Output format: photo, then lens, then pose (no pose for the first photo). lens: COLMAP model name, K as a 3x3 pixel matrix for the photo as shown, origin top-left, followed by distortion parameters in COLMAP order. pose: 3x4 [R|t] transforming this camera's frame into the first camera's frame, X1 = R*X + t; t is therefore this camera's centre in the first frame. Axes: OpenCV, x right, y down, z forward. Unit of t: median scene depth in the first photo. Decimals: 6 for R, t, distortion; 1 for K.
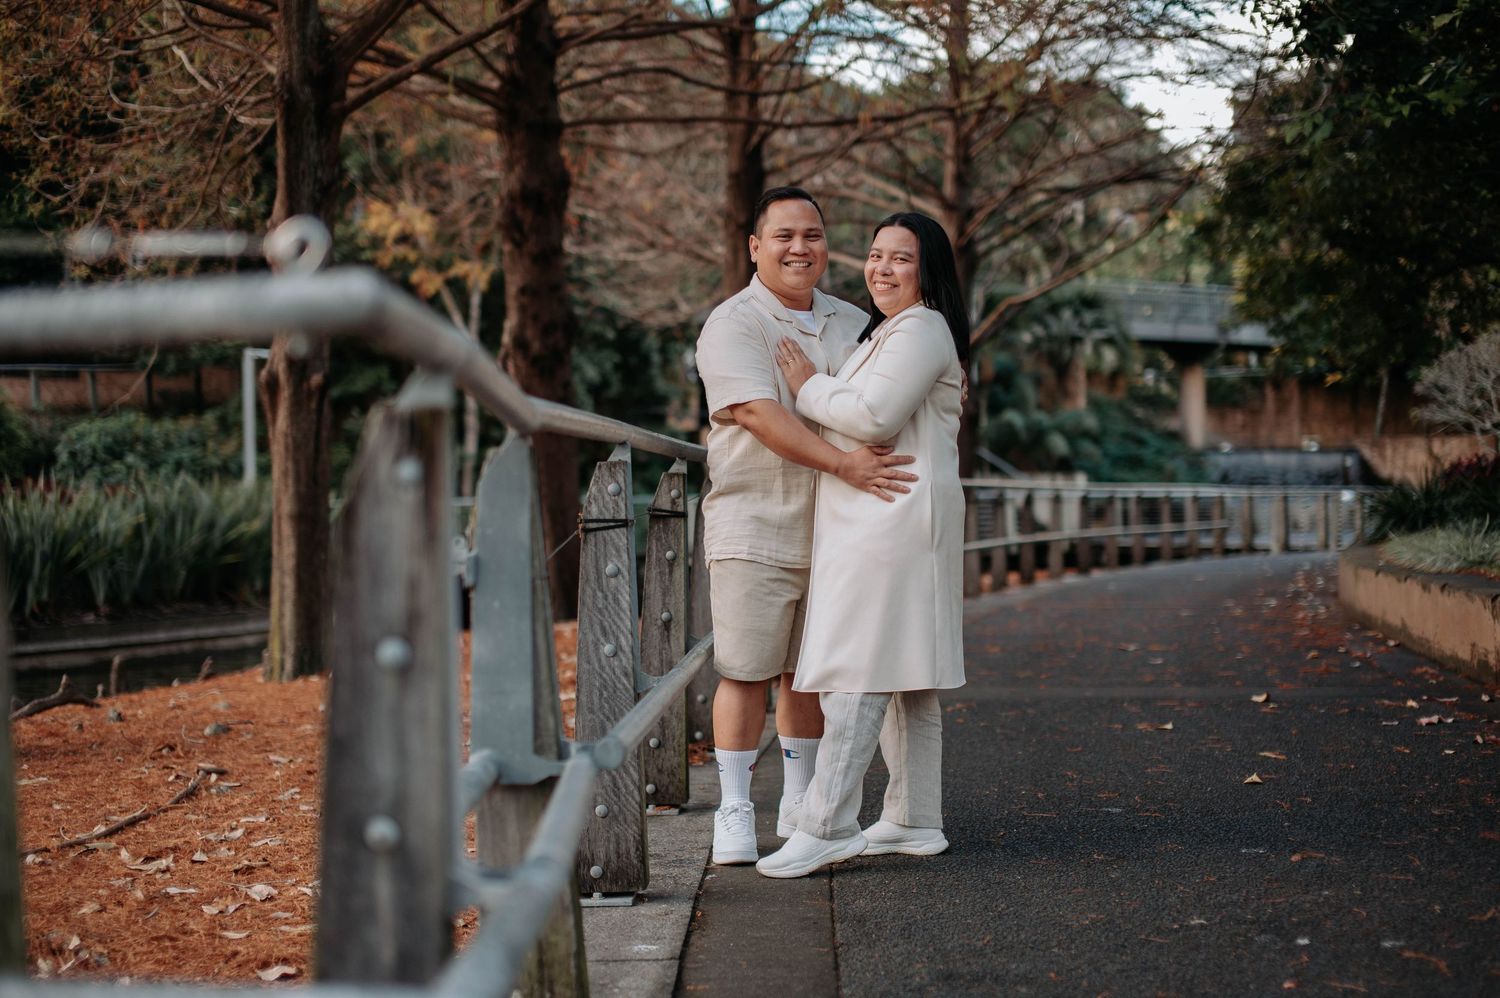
lens RADIAL K [[2131.7, 0, 728.5], [0, 2131.7, 518.8], [0, 0, 1]] dist [-0.146689, 0.256859]
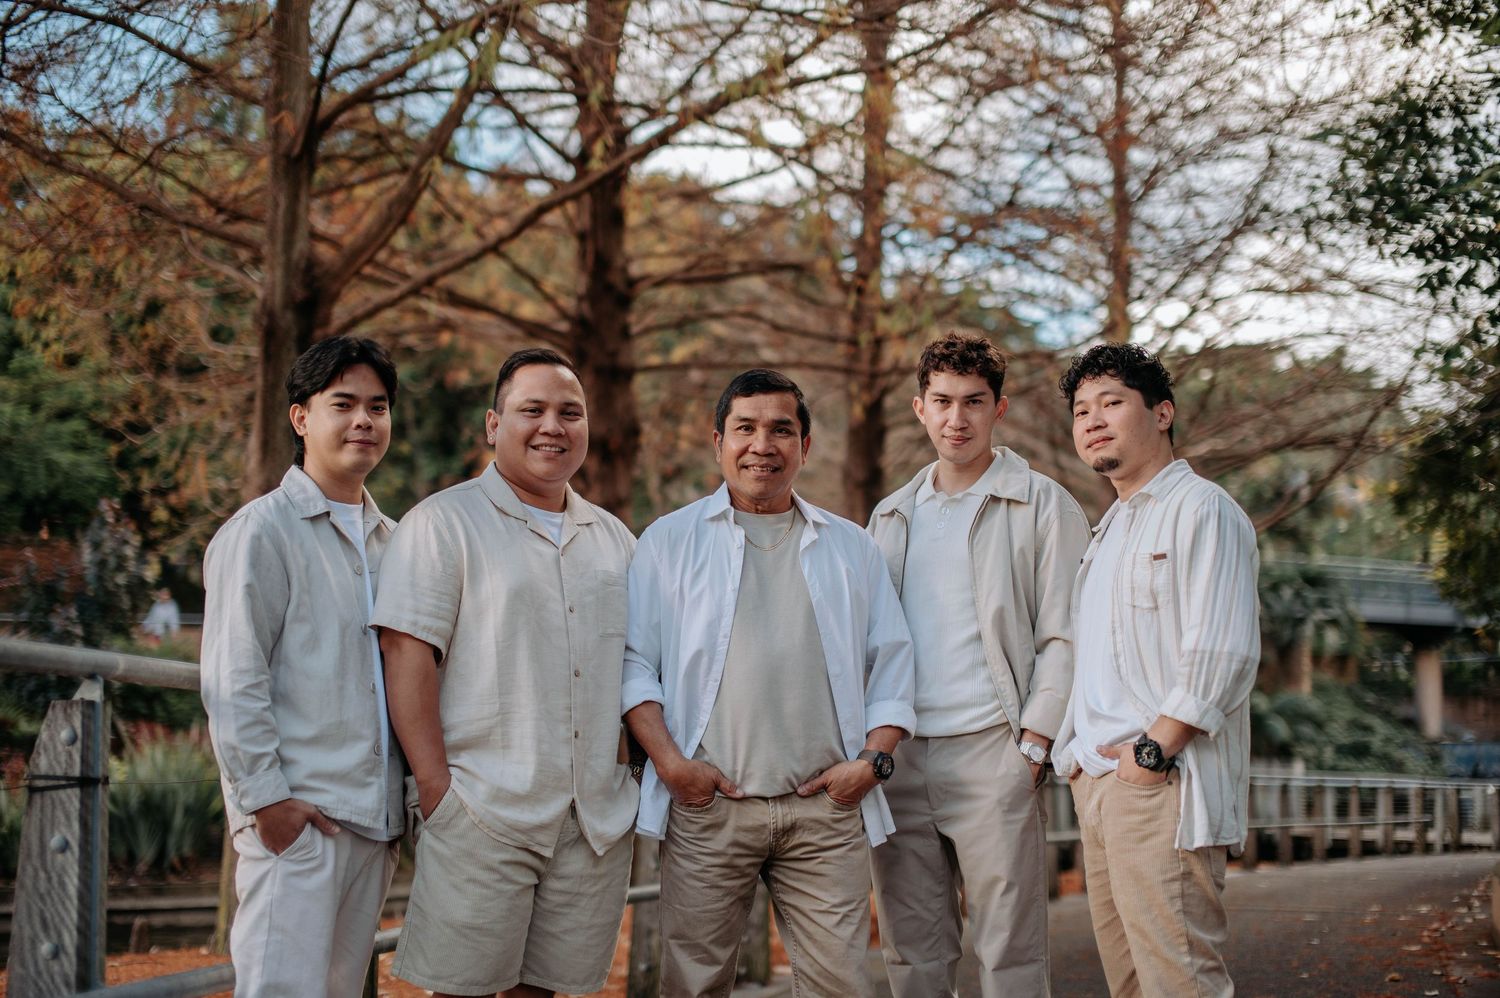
lens RADIAL K [[2082.9, 0, 750.0], [0, 2082.9, 499.0], [0, 0, 1]] dist [-0.062606, 0.041745]
pose [[0.991049, 0.015946, -0.132539, 0.084303], [-0.034413, 0.989801, -0.138237, -0.001181], [0.128983, 0.141561, 0.981491, 0.086051]]
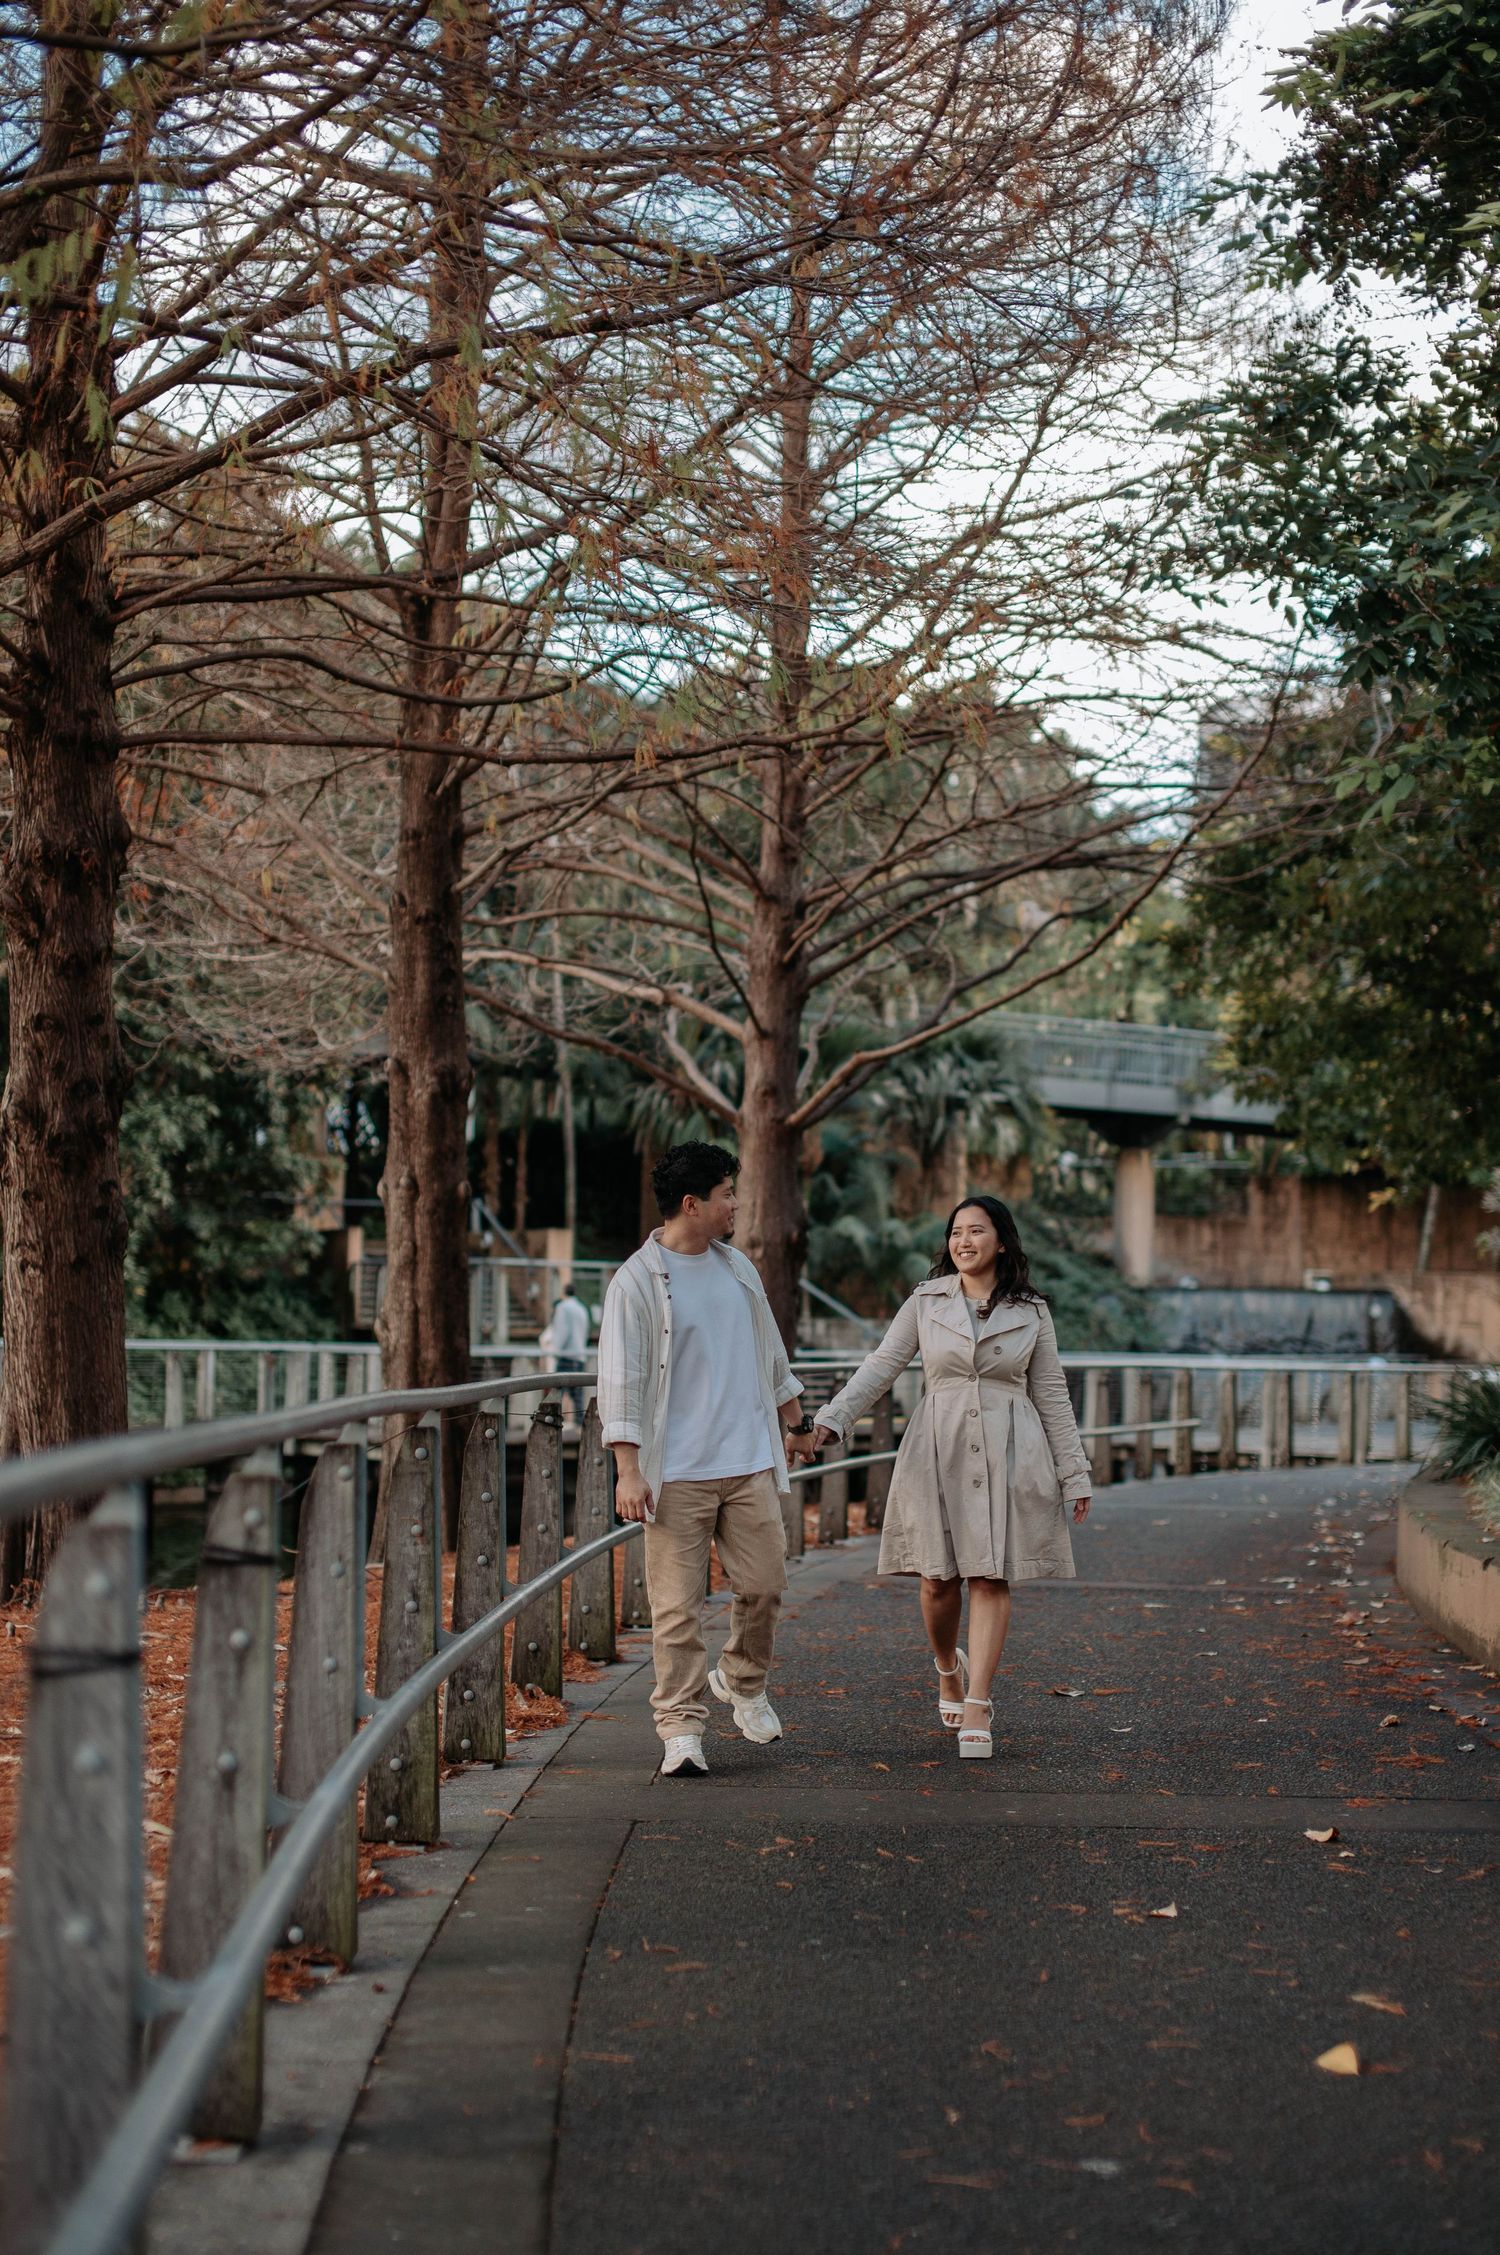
lens RADIAL K [[3300.3, 0, 750.0], [0, 3300.3, 1127.5], [0, 0, 1]] dist [-0.121873, 0.086760]
pose [[0.993780, 0.036218, 0.105303, 0.002397], [-0.029175, 0.997281, -0.067669, -0.020514], [-0.107467, 0.064176, 0.992135, 0.079307]]
